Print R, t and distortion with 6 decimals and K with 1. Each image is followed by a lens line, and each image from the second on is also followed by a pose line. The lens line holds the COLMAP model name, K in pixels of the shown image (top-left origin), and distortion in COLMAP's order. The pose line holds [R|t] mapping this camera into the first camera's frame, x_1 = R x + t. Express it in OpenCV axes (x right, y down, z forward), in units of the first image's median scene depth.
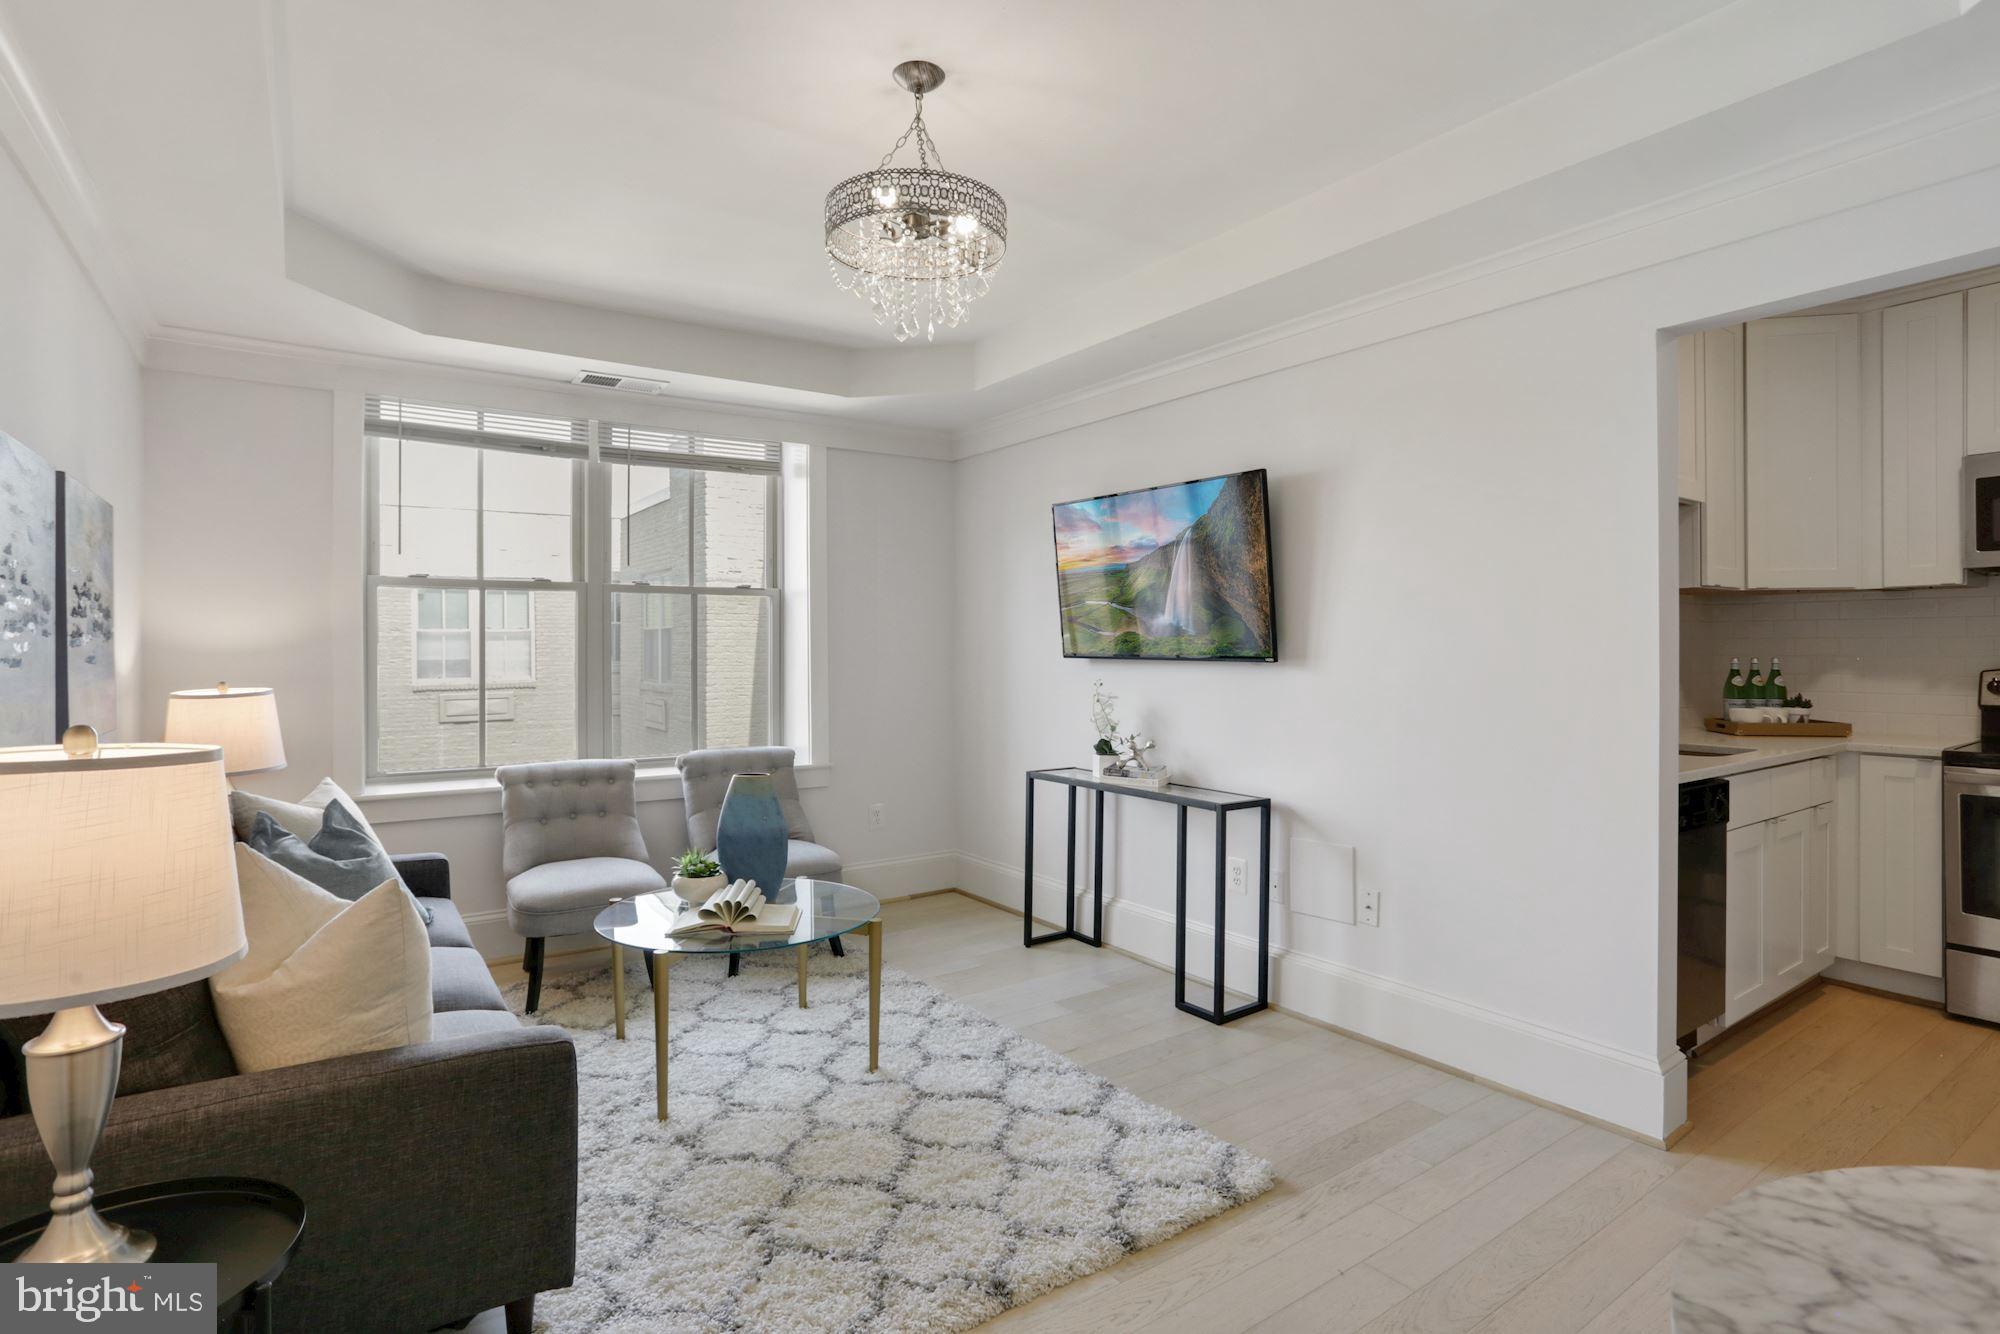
lens RADIAL K [[968.8, 0, 988.3], [0, 968.8, 649.2], [0, 0, 1]] dist [-0.026501, 0.007995]
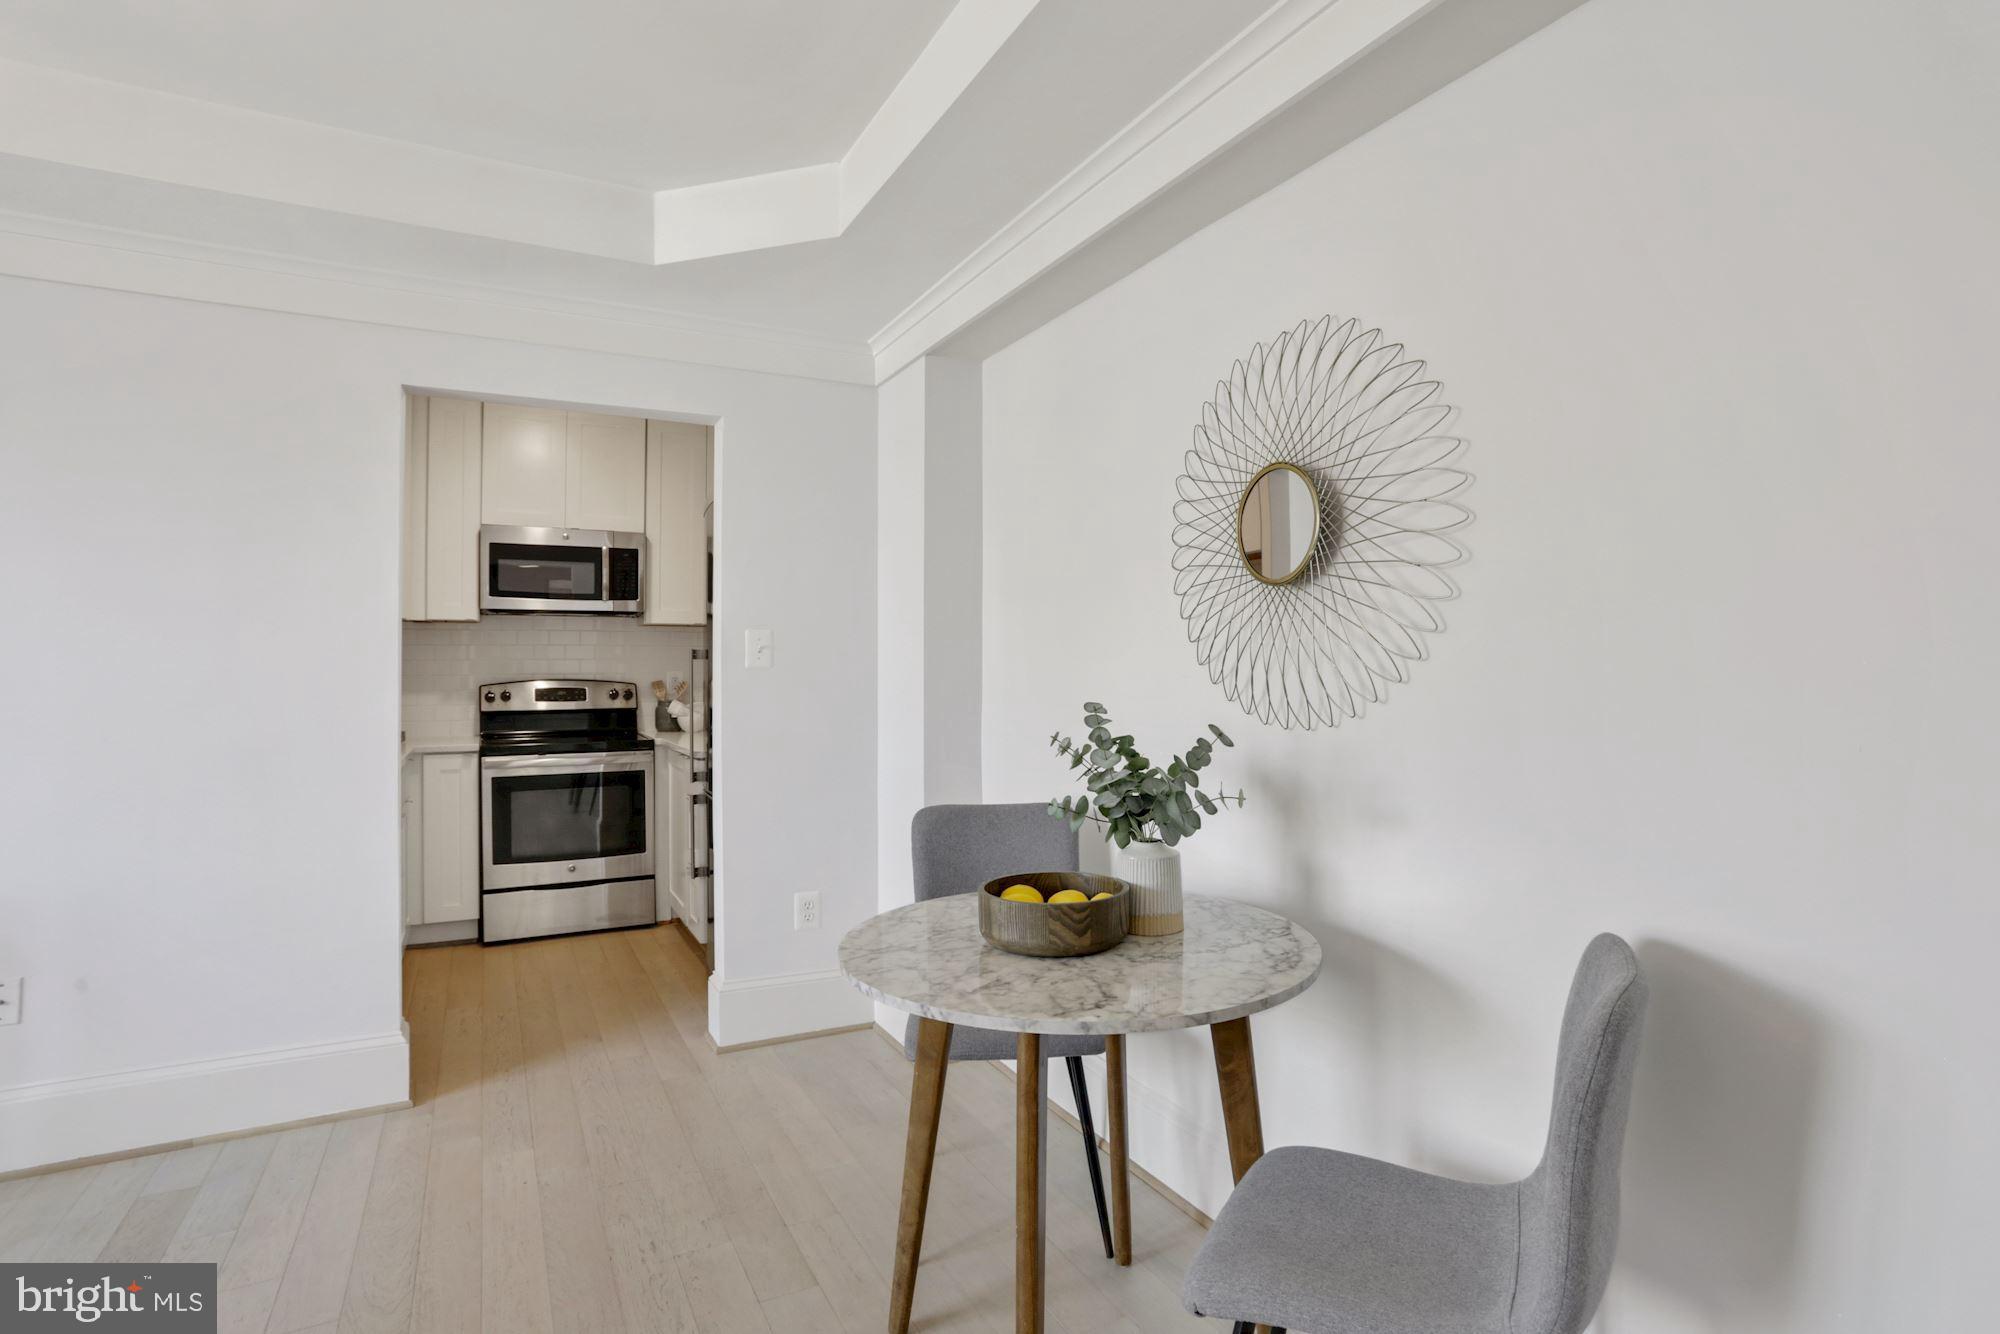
lens RADIAL K [[1005.0, 0, 975.1], [0, 1005.0, 659.5], [0, 0, 1]] dist [-0.041573, 0.017204]
pose [[0.143437, 0.010379, 0.989605, -0.254479], [0.001580, 0.999941, -0.010716, 0.001818], [-0.989658, 0.003101, 0.143413, 0.110074]]
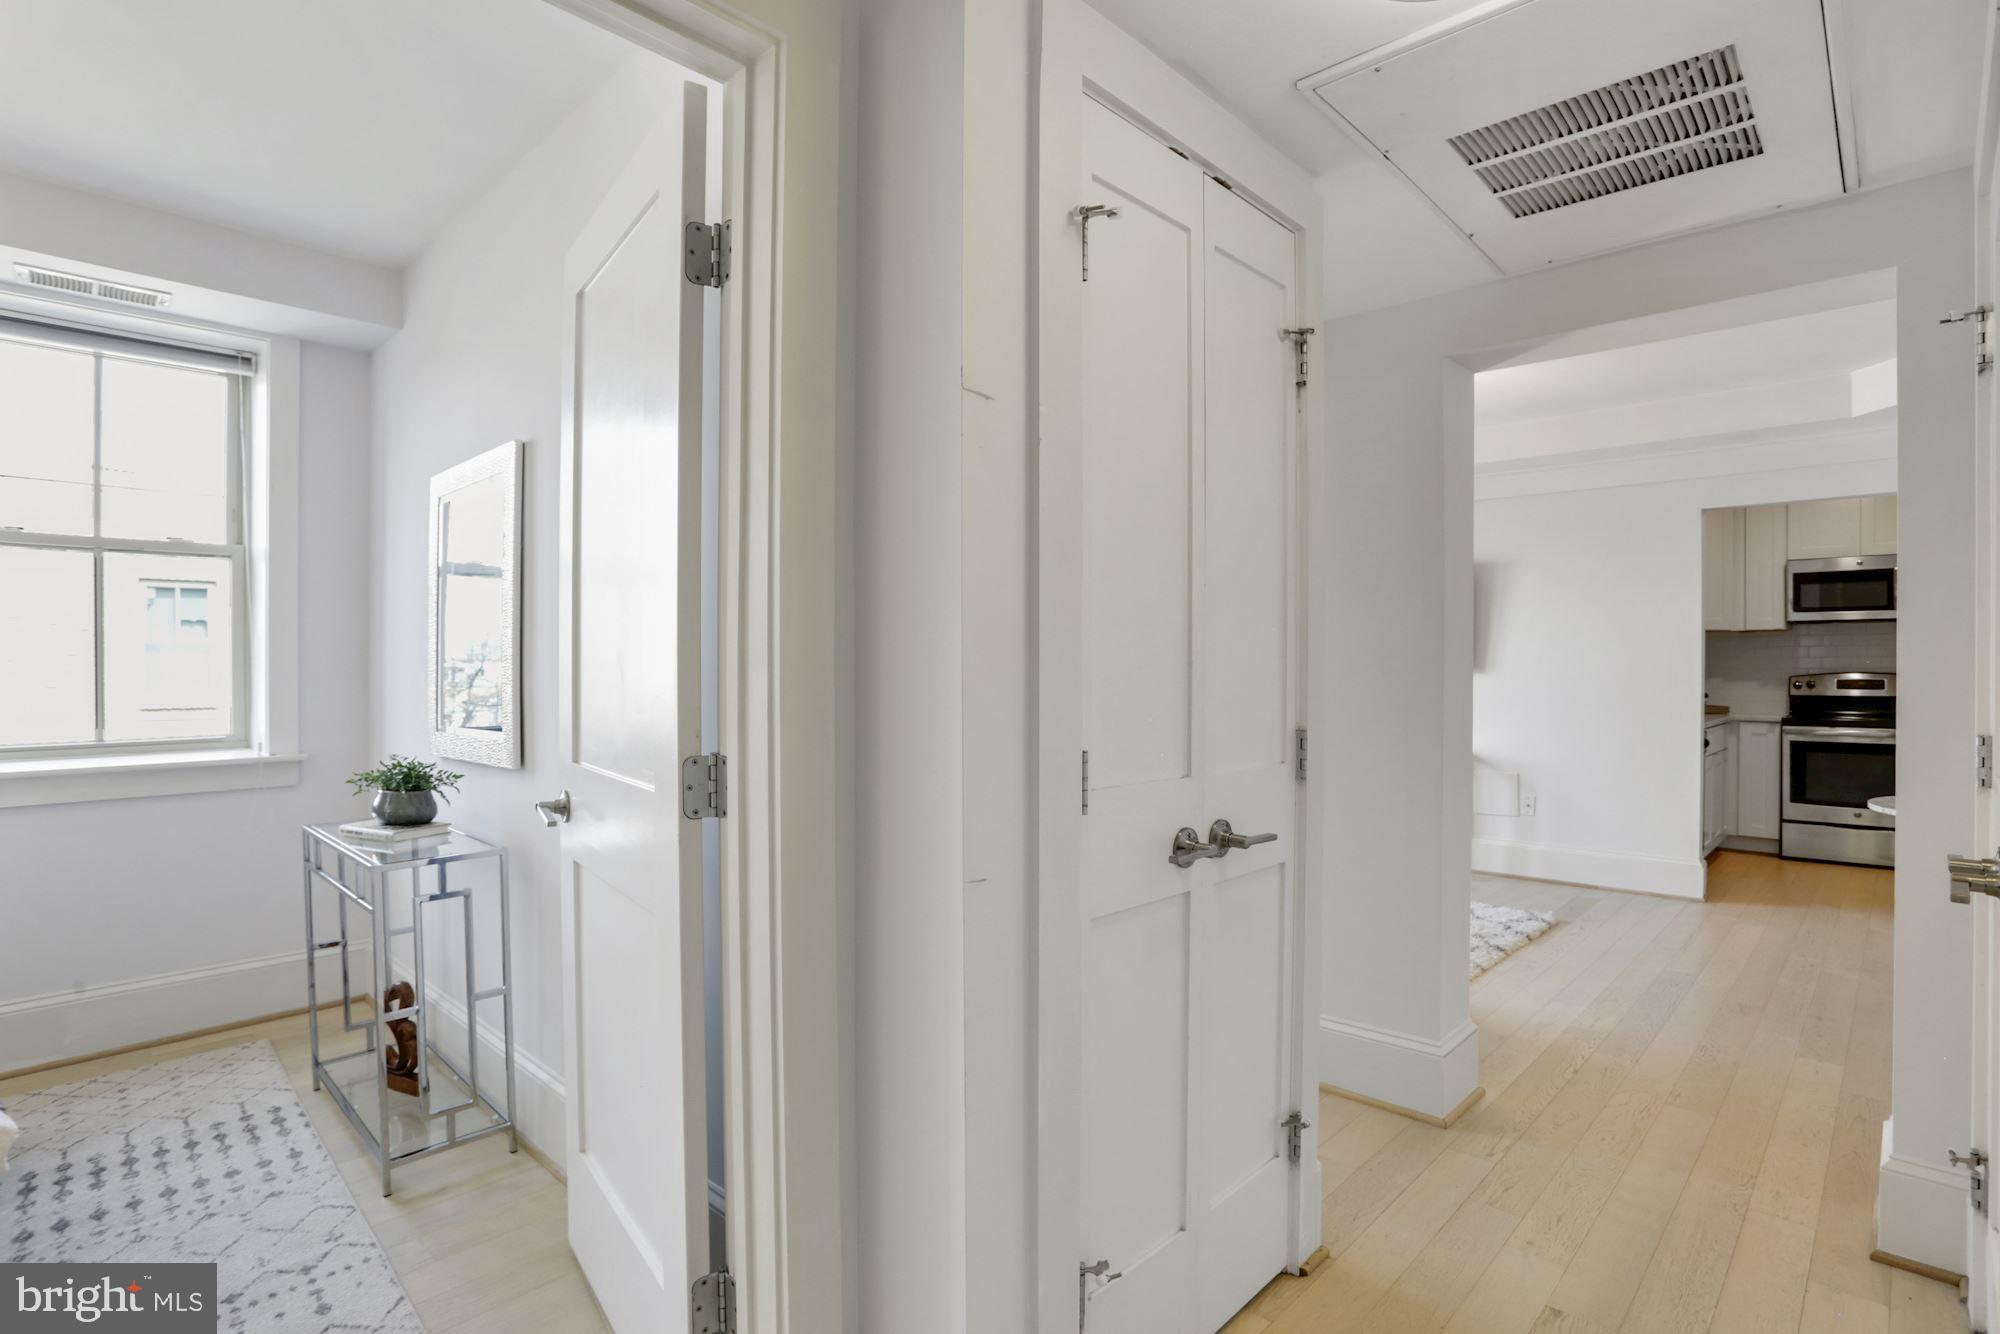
lens RADIAL K [[968.8, 0, 1030.2], [0, 968.8, 669.3], [0, 0, 1]] dist [-0.026501, 0.007995]
pose [[0.974978, 0.005269, 0.222240, -0.818268], [-0.005940, 0.999980, 0.002351, 0.013089], [-0.222223, -0.003612, 0.974989, -0.486946]]
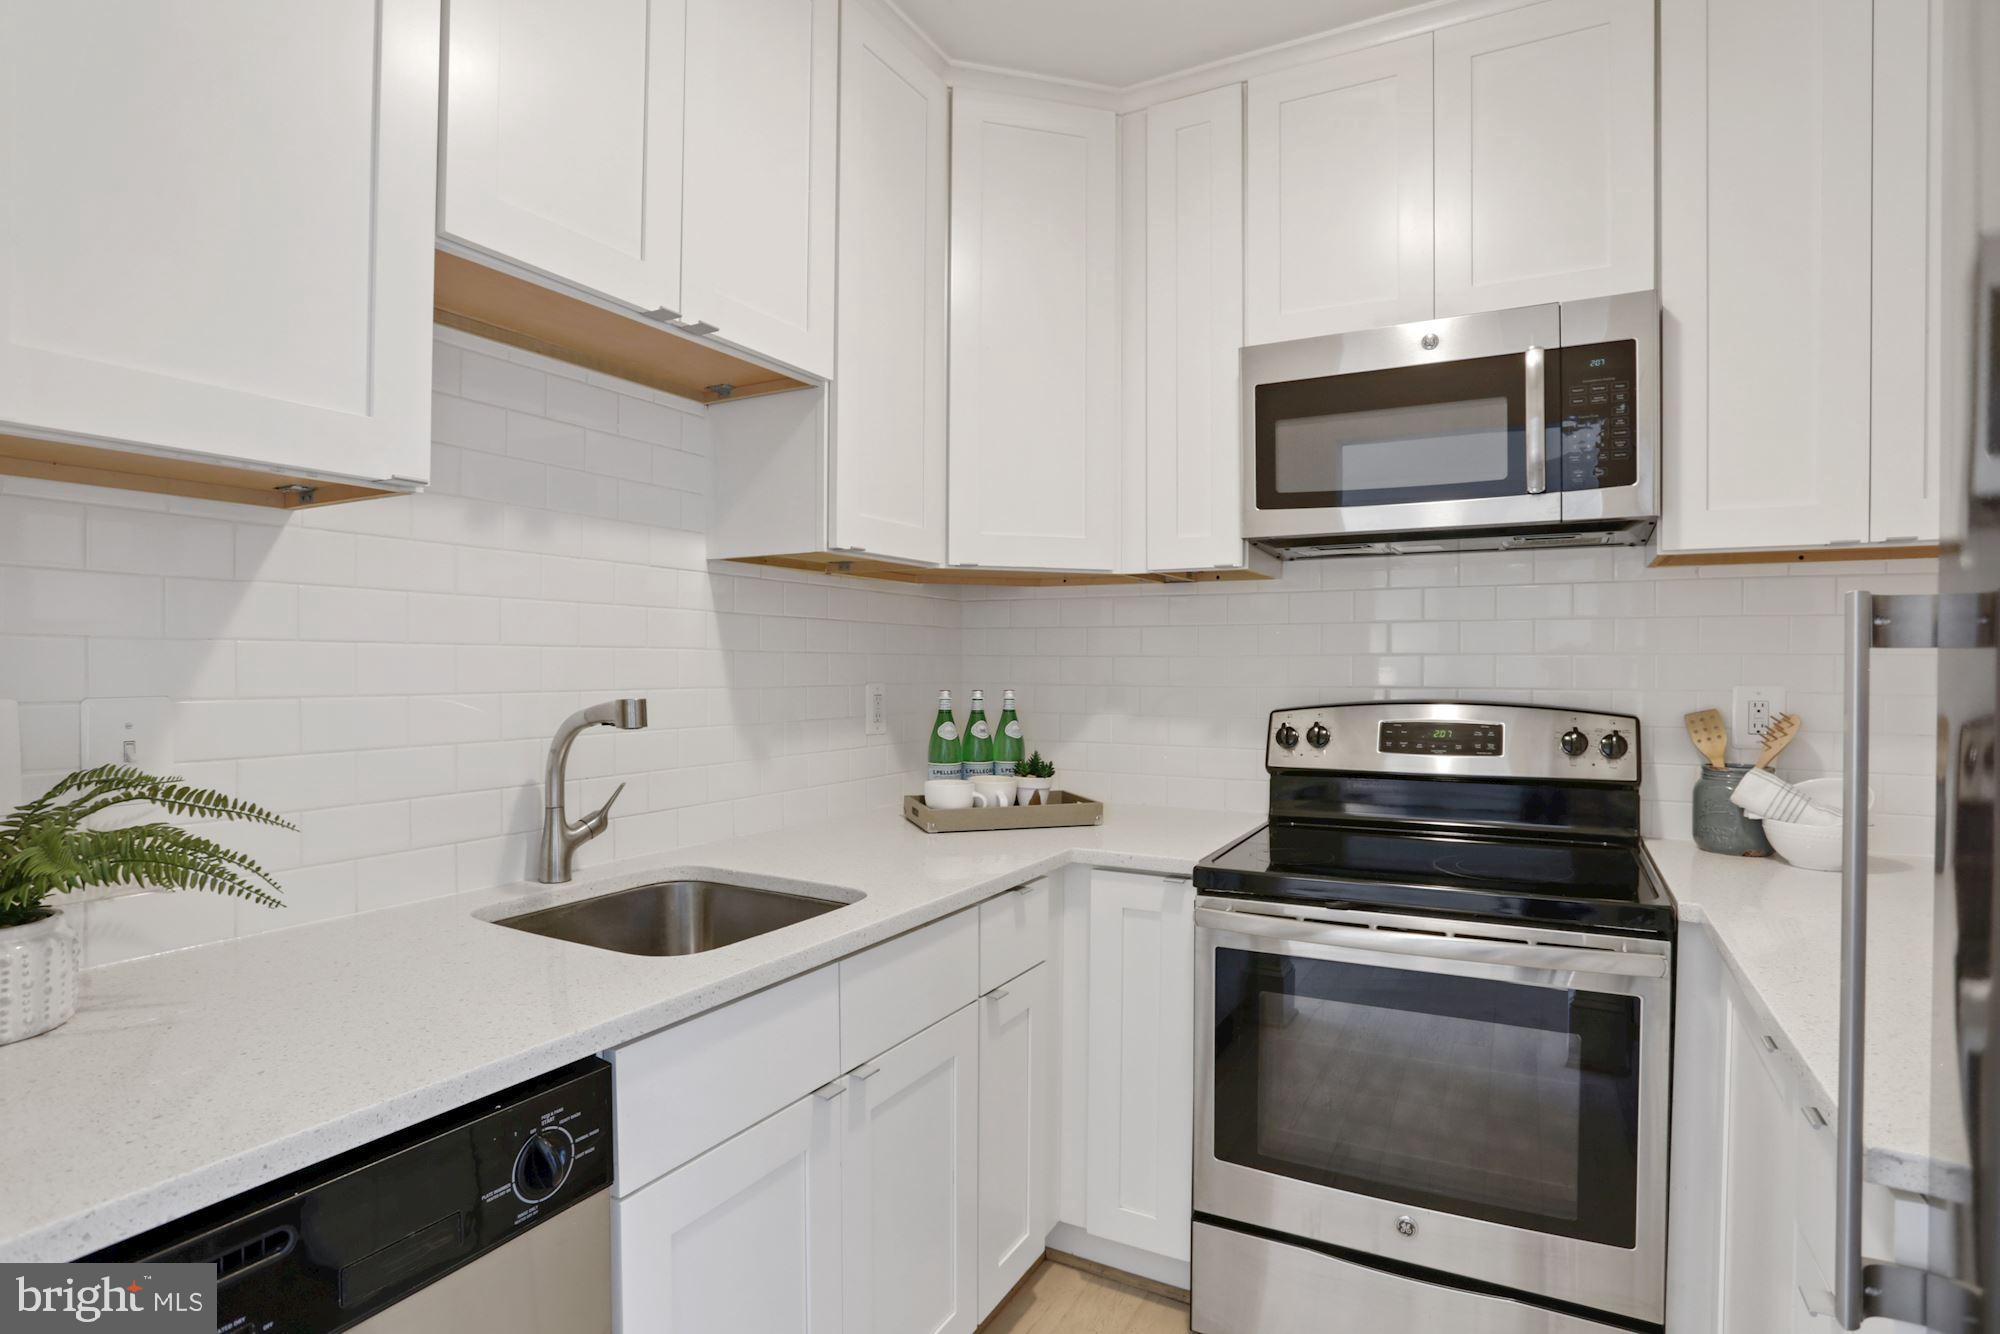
lens RADIAL K [[1023.5, 0, 1006.7], [0, 1023.5, 674.3], [0, 0, 1]] dist [-0.063694, 0.023453]
pose [[0.888372, 0.000875, 0.459124, 0.600708], [-0.005410, 0.999949, 0.008561, -0.006508], [-0.459093, -0.010089, 0.888331, 0.498758]]
